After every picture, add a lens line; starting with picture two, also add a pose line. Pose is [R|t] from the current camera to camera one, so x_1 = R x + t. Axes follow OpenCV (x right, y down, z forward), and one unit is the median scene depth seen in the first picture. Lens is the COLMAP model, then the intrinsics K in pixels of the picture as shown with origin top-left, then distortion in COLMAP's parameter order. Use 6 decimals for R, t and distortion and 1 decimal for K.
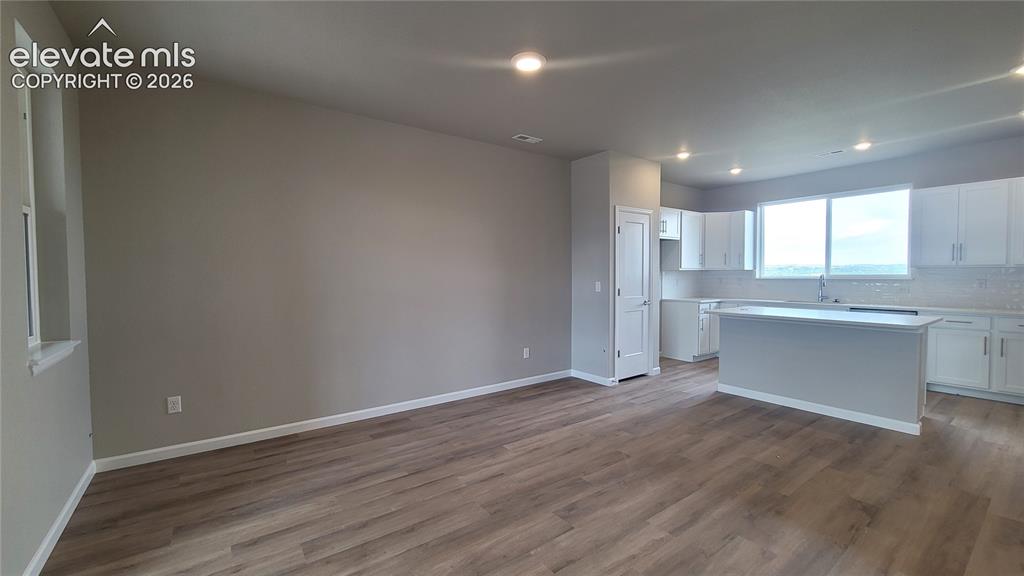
lens RADIAL K [[414.1, 0, 517.6], [0, 414.1, 290.0], [0, 0, 1]] dist [-0.000738, 0.002131]
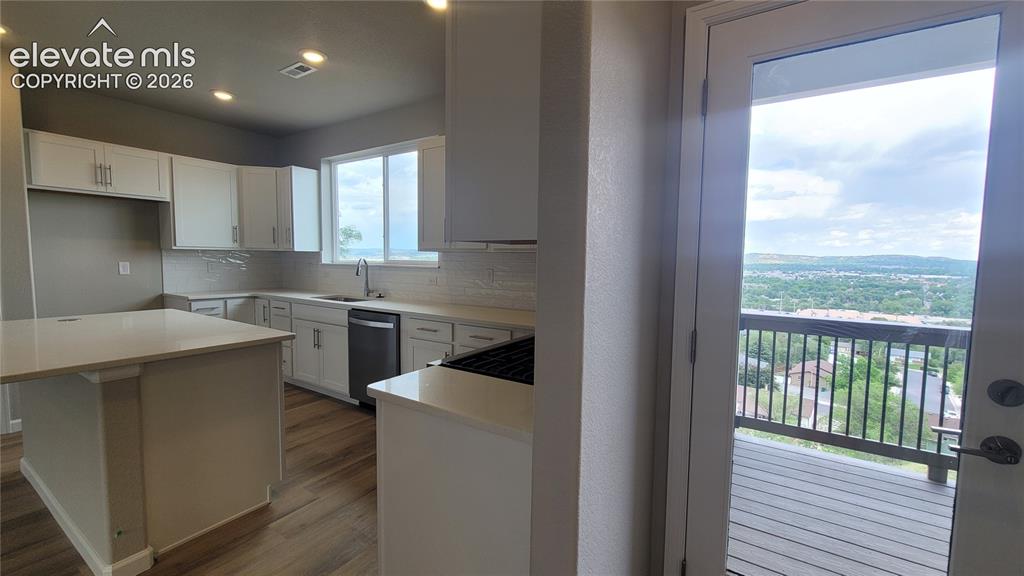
lens RADIAL K [[414.1, 0, 520.3], [0, 414.1, 293.2], [0, 0, 1]] dist [-0.000738, 0.002131]
pose [[0.940557, -0.009030, 0.339516, 0.704378], [-0.006881, 0.998935, 0.045632, -0.012830], [-0.339566, -0.045256, 0.939493, 0.213392]]
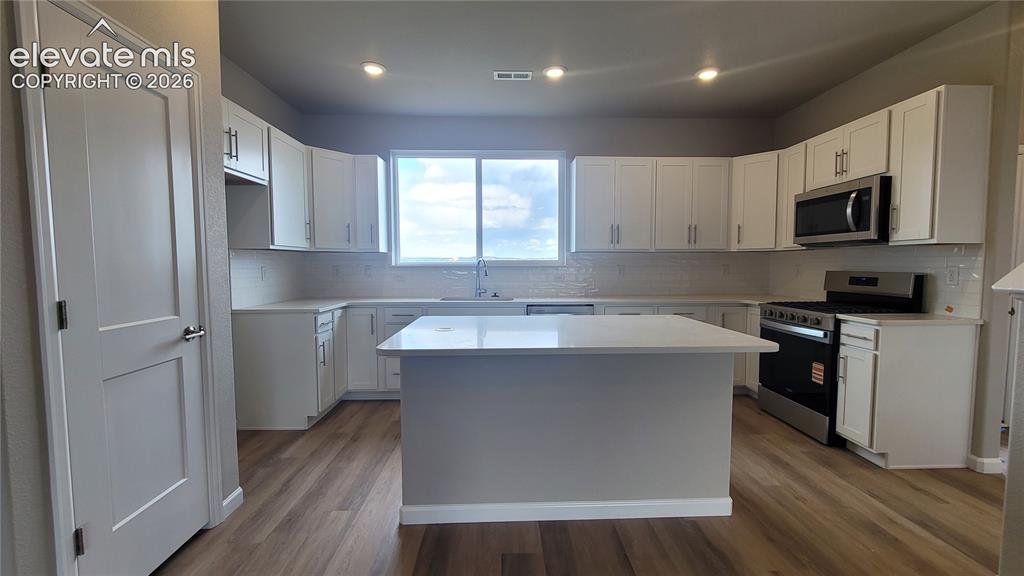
lens RADIAL K [[414.1, 0, 510.8], [0, 414.1, 289.7], [0, 0, 1]] dist [-0.000738, 0.002131]
pose [[0.578655, -0.046536, 0.814244, 0.159930], [0.029671, 0.998911, 0.036004, -0.009230], [-0.815033, 0.003326, 0.579405, 0.503517]]
